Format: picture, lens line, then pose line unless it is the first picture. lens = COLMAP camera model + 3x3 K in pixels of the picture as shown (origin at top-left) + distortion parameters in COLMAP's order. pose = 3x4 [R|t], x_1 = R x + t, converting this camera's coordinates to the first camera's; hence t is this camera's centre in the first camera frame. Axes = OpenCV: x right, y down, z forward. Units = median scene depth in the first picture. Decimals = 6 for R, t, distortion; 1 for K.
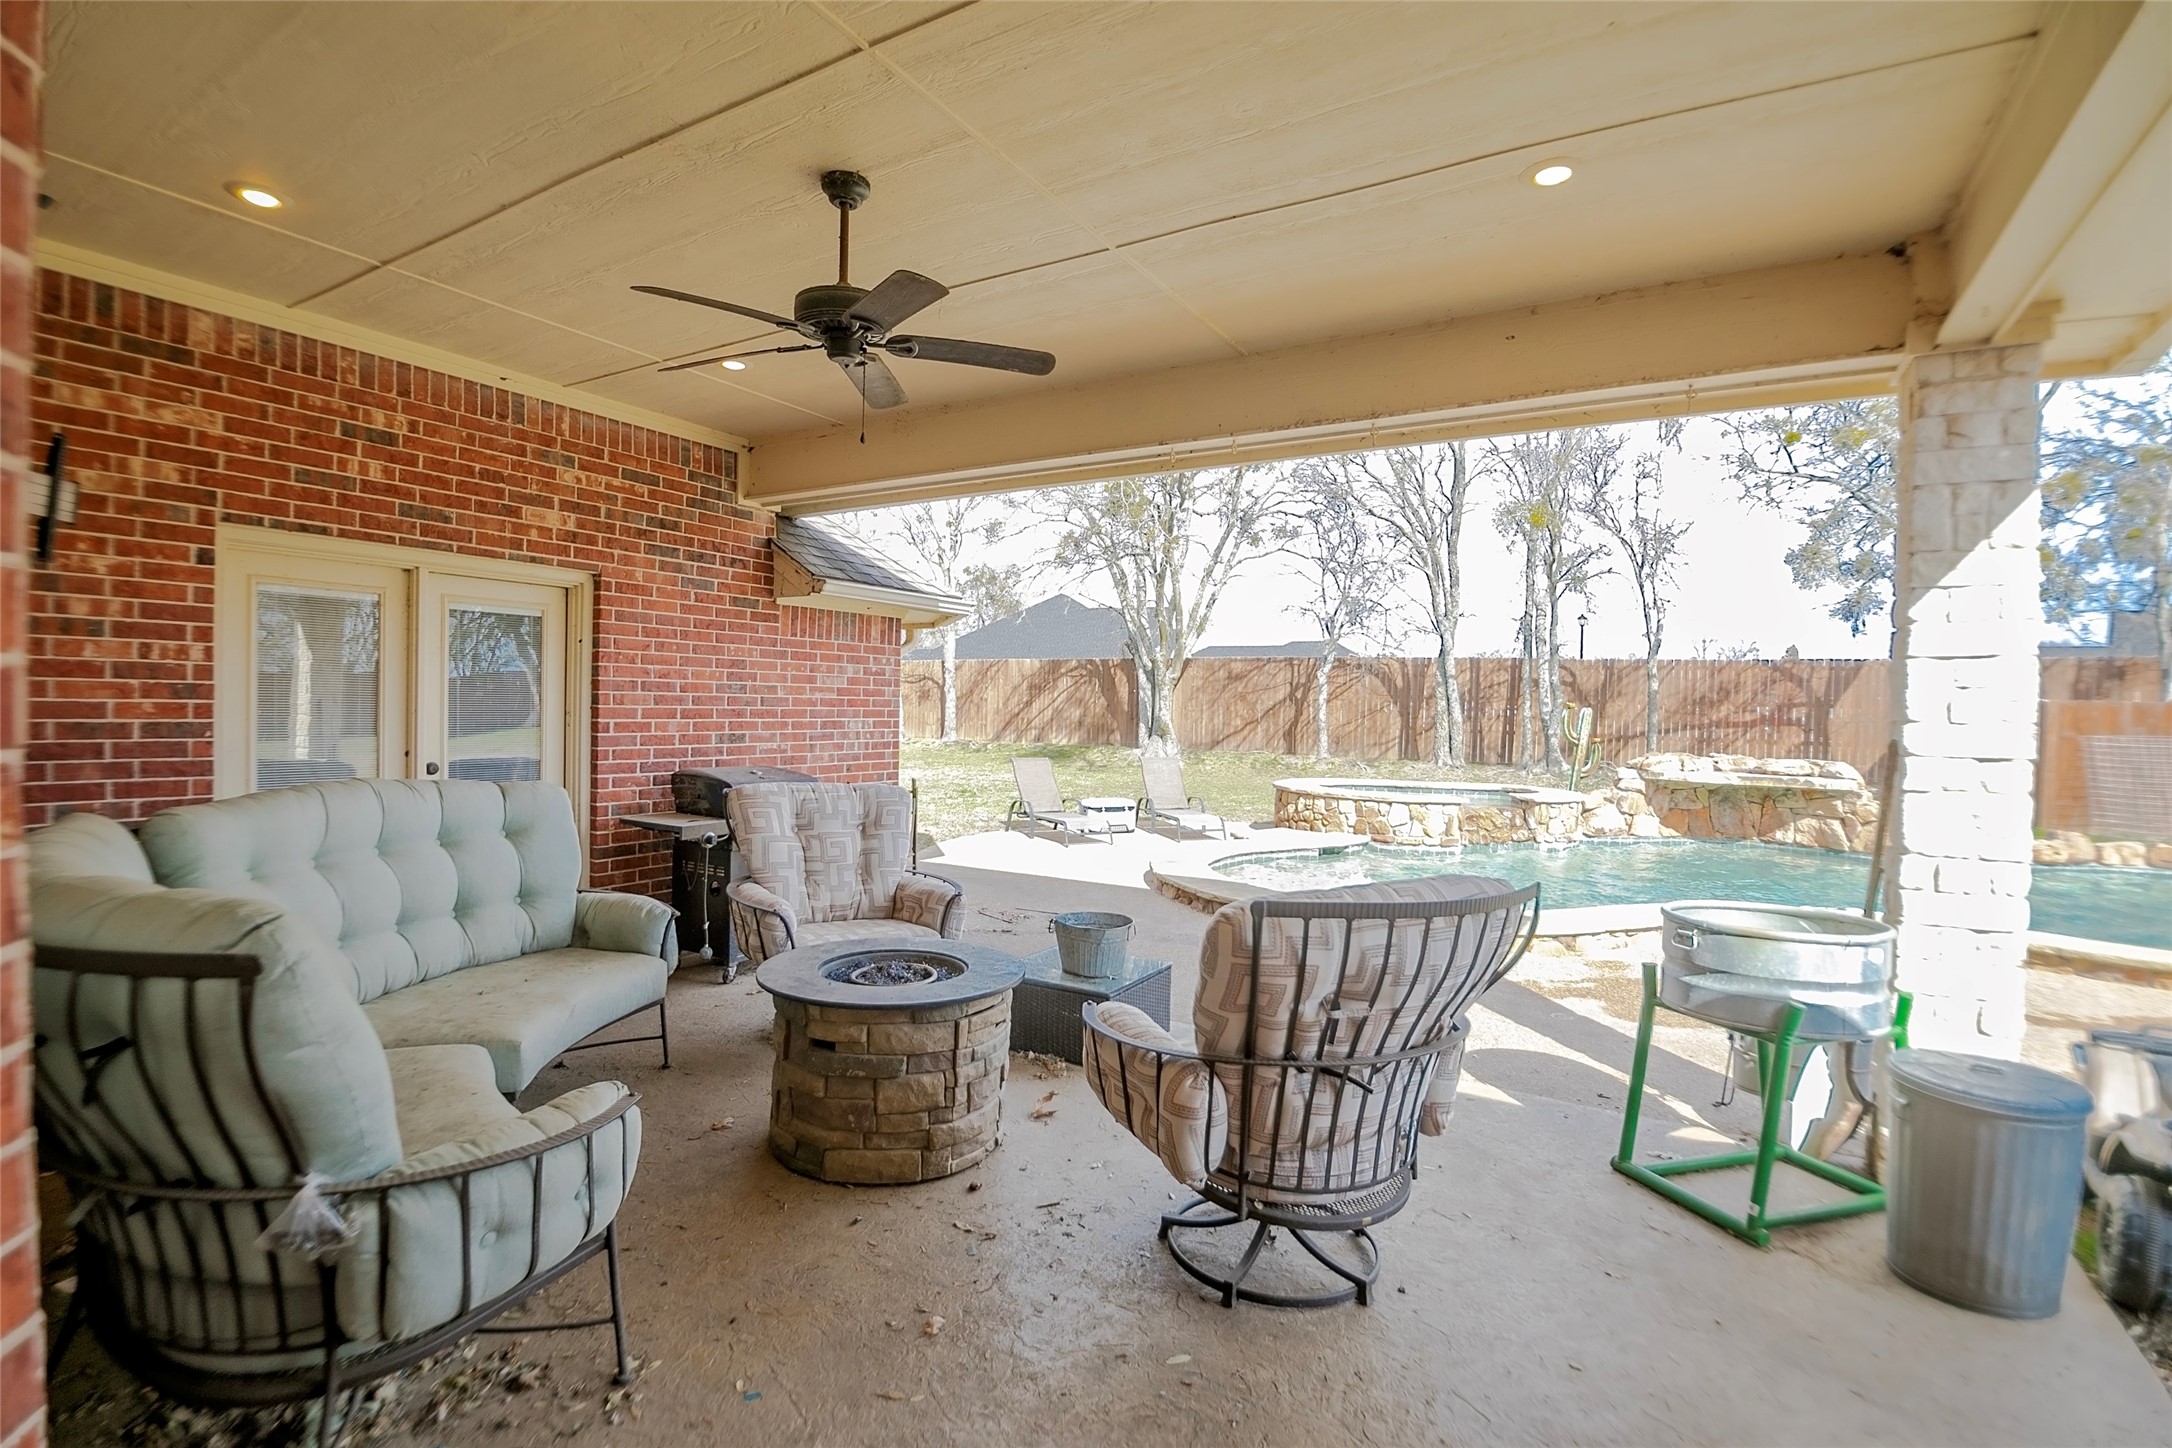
lens RADIAL K [[1034.1, 0, 1083.2], [0, 1034.1, 729.8], [0, 0, 1]] dist [0.002242, -0.000302]
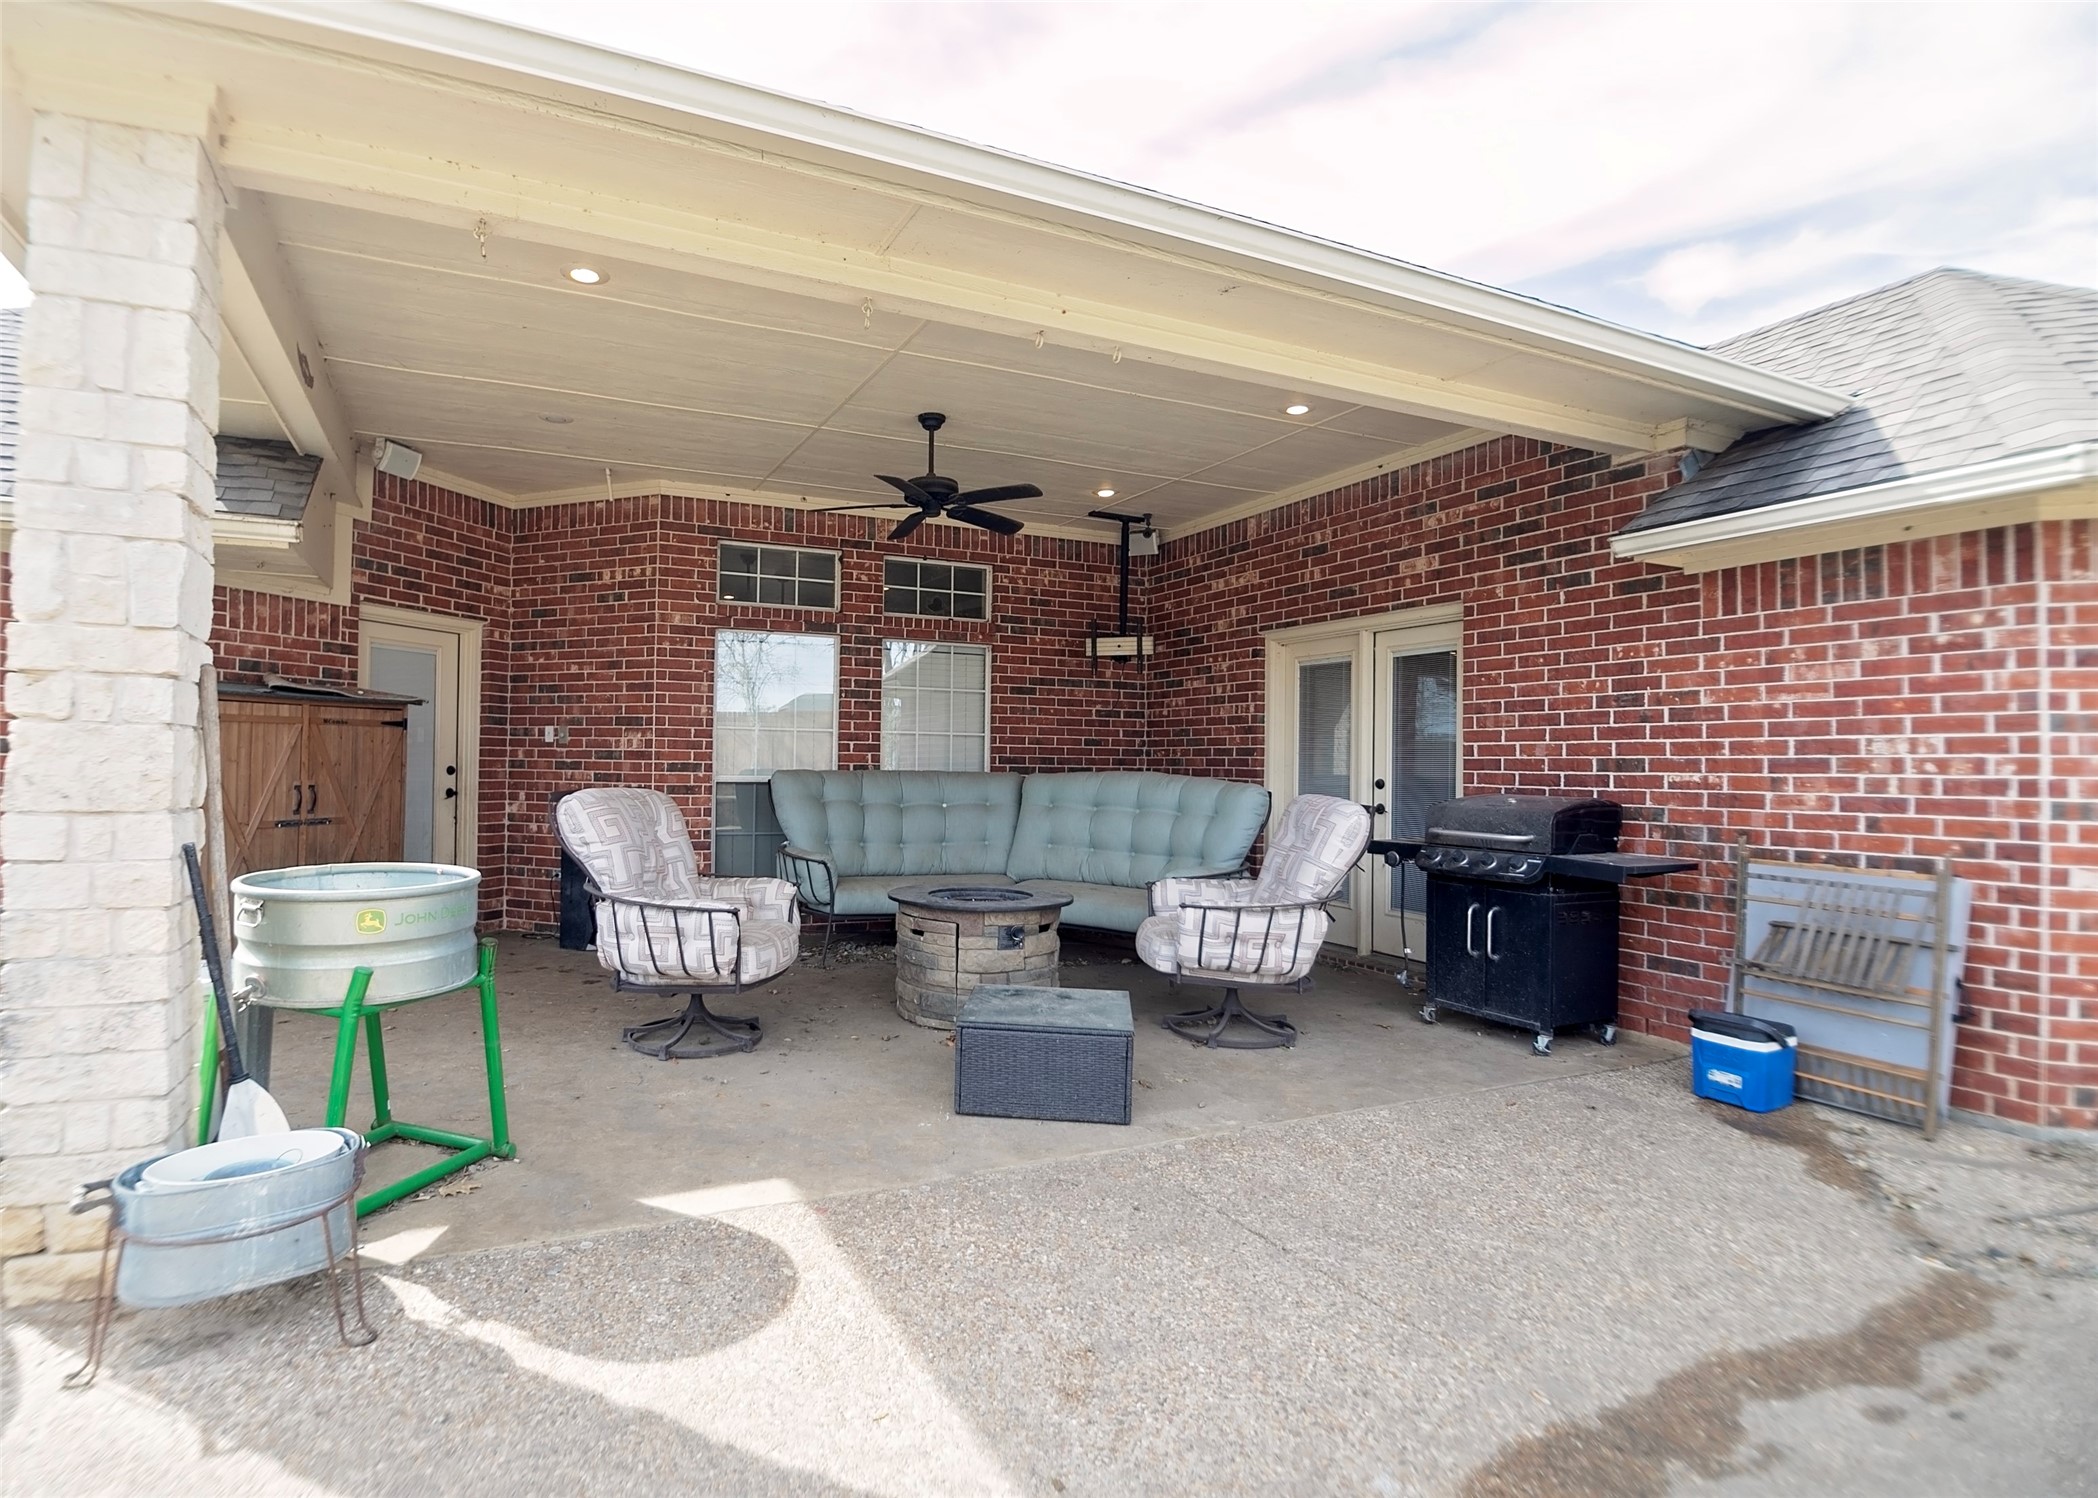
lens RADIAL K [[1142.6, 0, 1048.1], [0, 1142.6, 754.6], [0, 0, 1]] dist [0.000953, 0.000096]
pose [[-0.531603, -0.050188, -0.845505, 0.678866], [-0.054769, 0.998191, -0.024815, 0.050193], [0.845221, 0.033116, -0.533390, 1.219106]]
